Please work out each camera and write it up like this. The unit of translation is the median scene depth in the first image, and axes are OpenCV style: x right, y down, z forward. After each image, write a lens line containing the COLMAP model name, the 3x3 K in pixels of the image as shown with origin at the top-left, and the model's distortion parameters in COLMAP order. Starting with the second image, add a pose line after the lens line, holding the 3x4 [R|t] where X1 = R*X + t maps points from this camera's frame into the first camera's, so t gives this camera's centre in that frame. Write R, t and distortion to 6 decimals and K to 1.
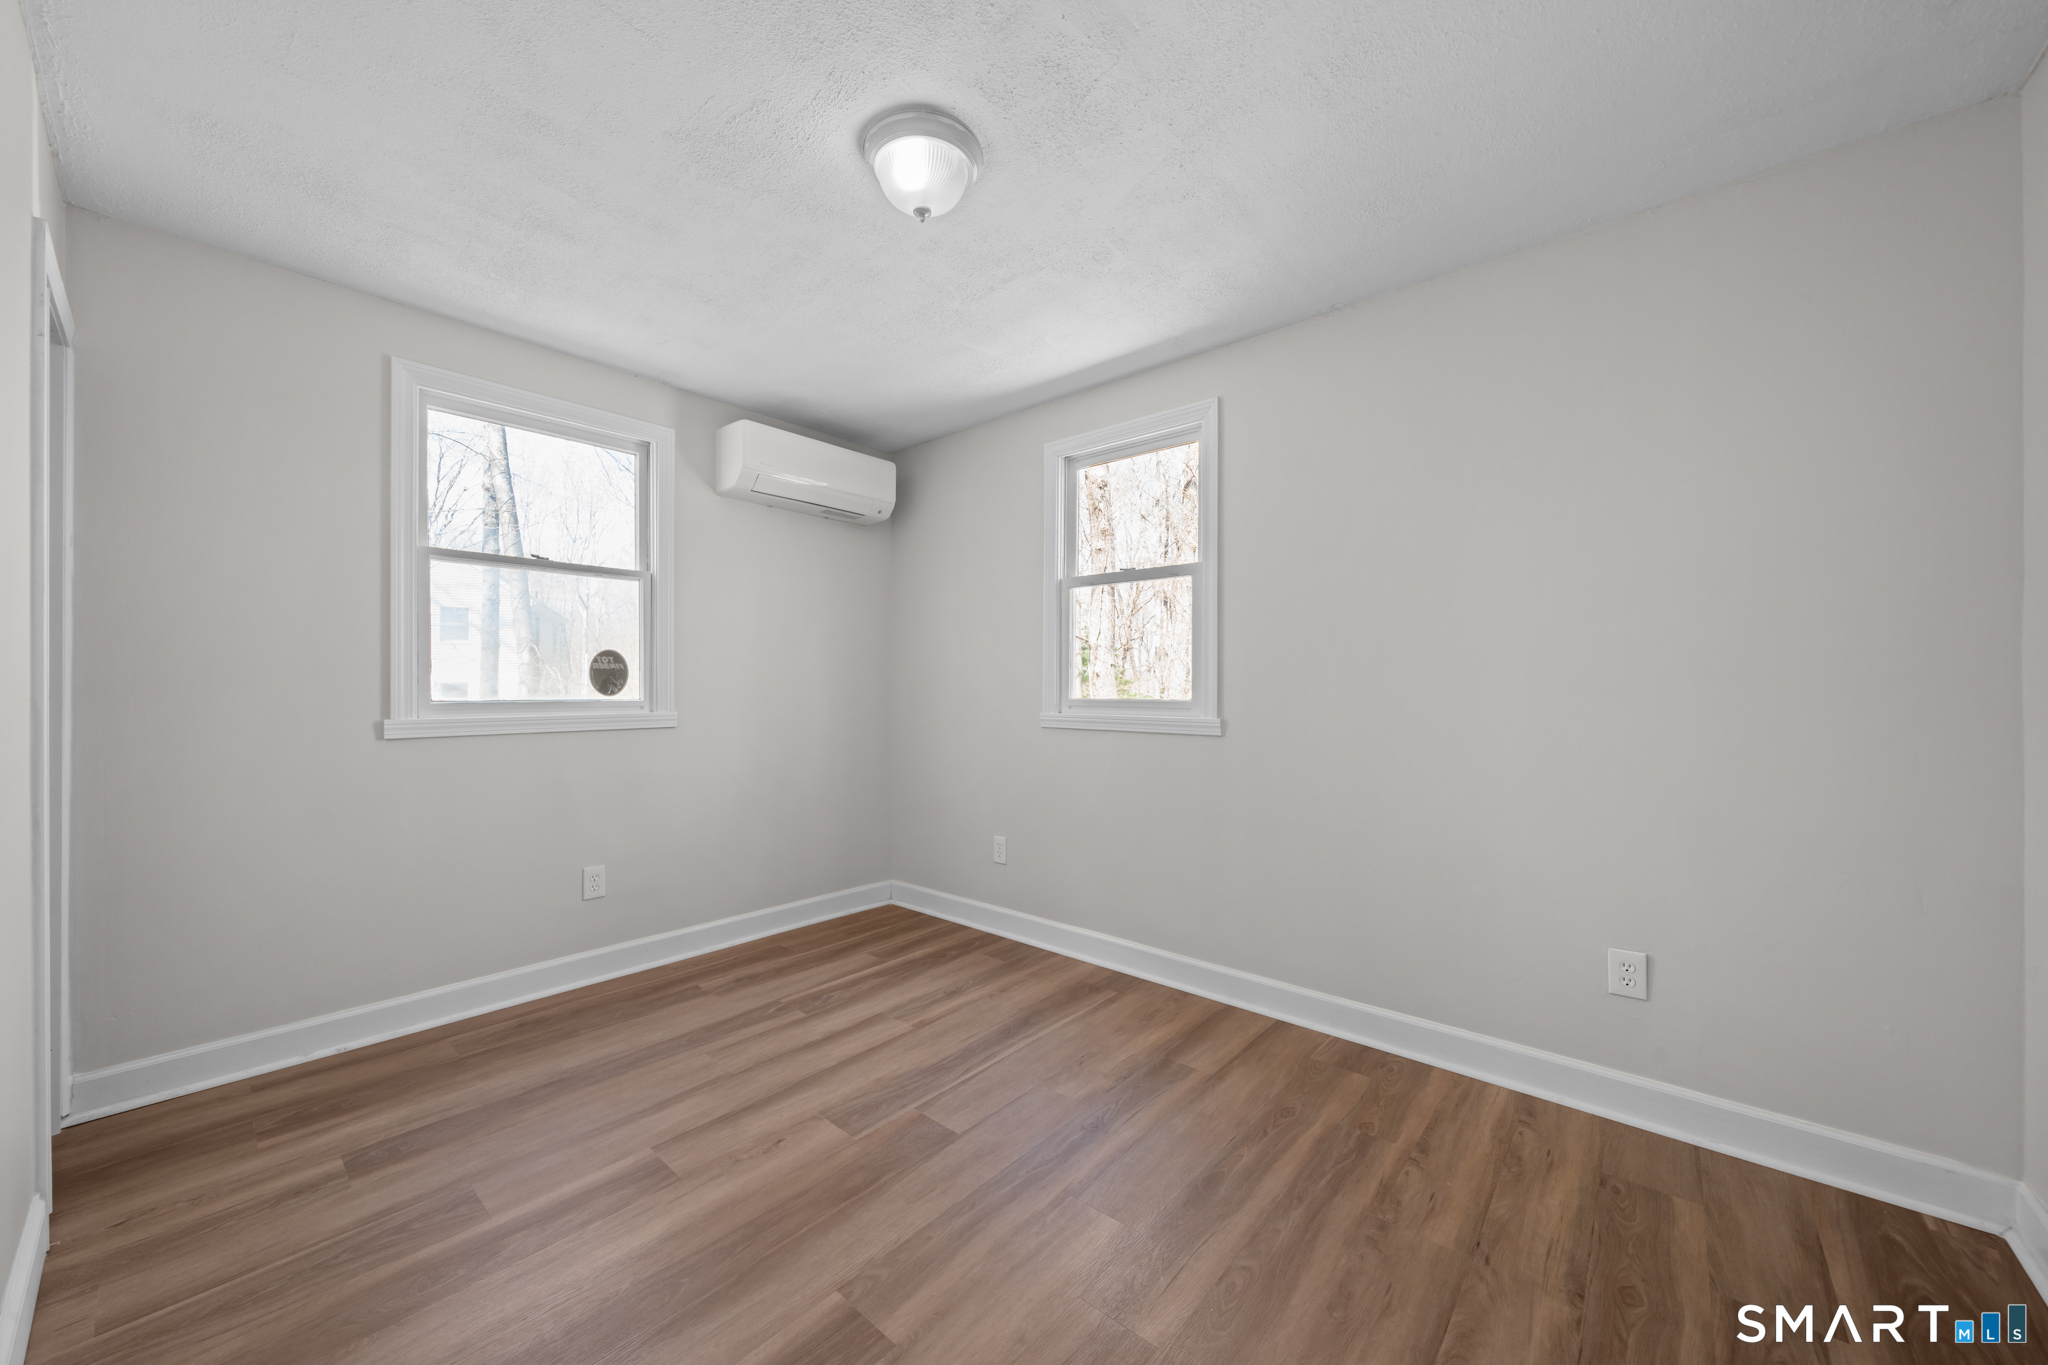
lens RADIAL K [[737.0, 0, 1042.0], [0, 737.0, 687.5], [0, 0, 1]] dist [-0.000337, -0.000057]
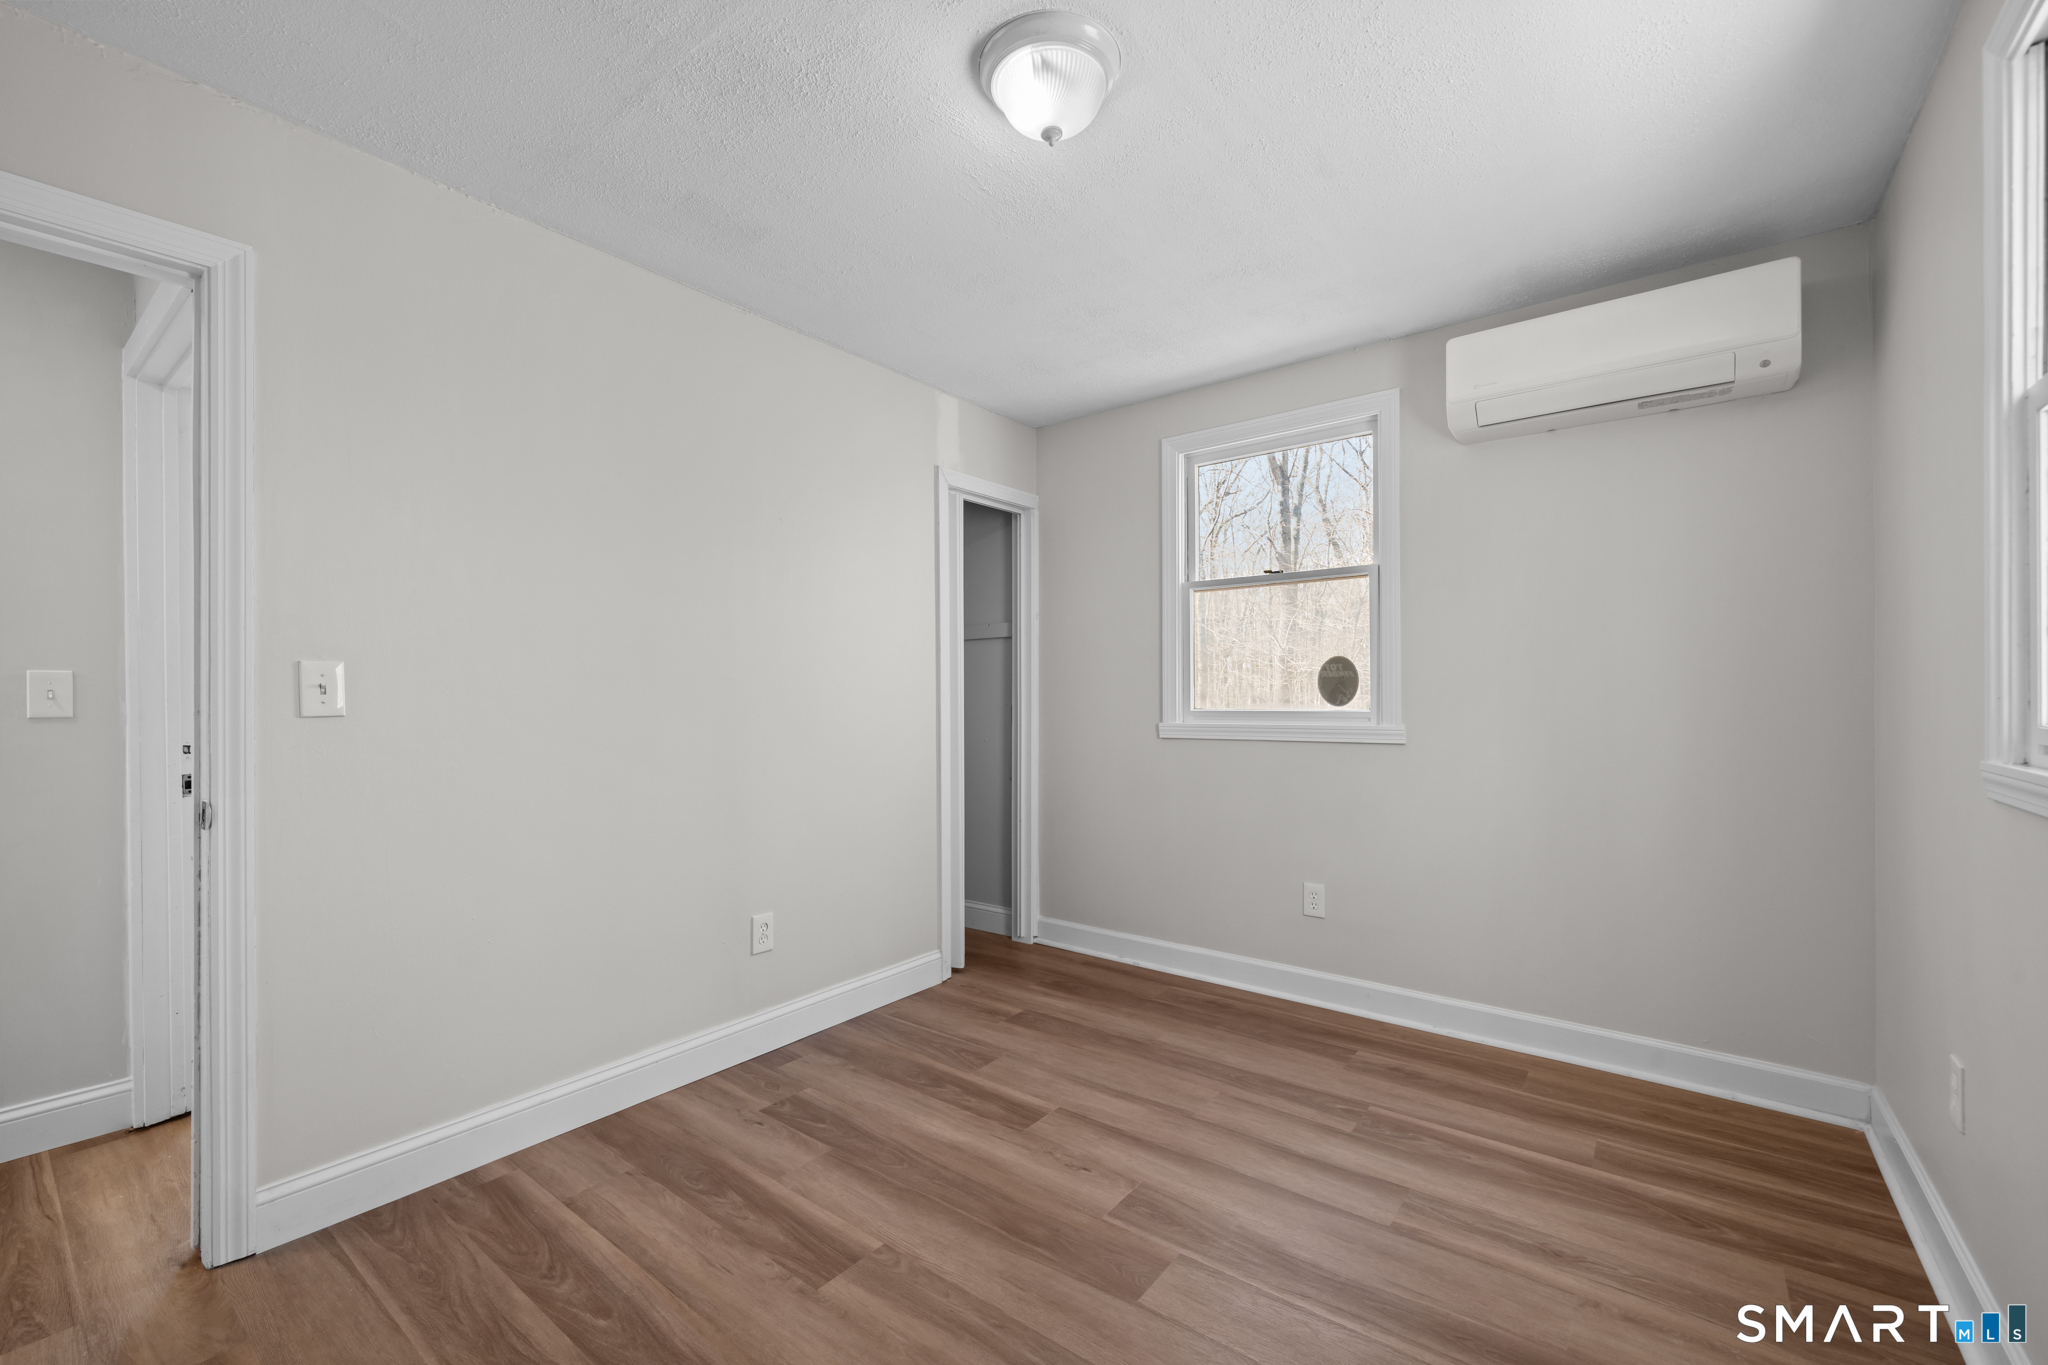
lens RADIAL K [[843.3, 0, 980.5], [0, 843.3, 697.1], [0, 0, 1]] dist [0.000613, -0.000100]
pose [[0.015959, -0.003192, -0.999868, 0.504350], [0.005819, 0.999978, -0.003099, 0.000974], [0.999856, -0.005769, 0.015977, 0.573374]]
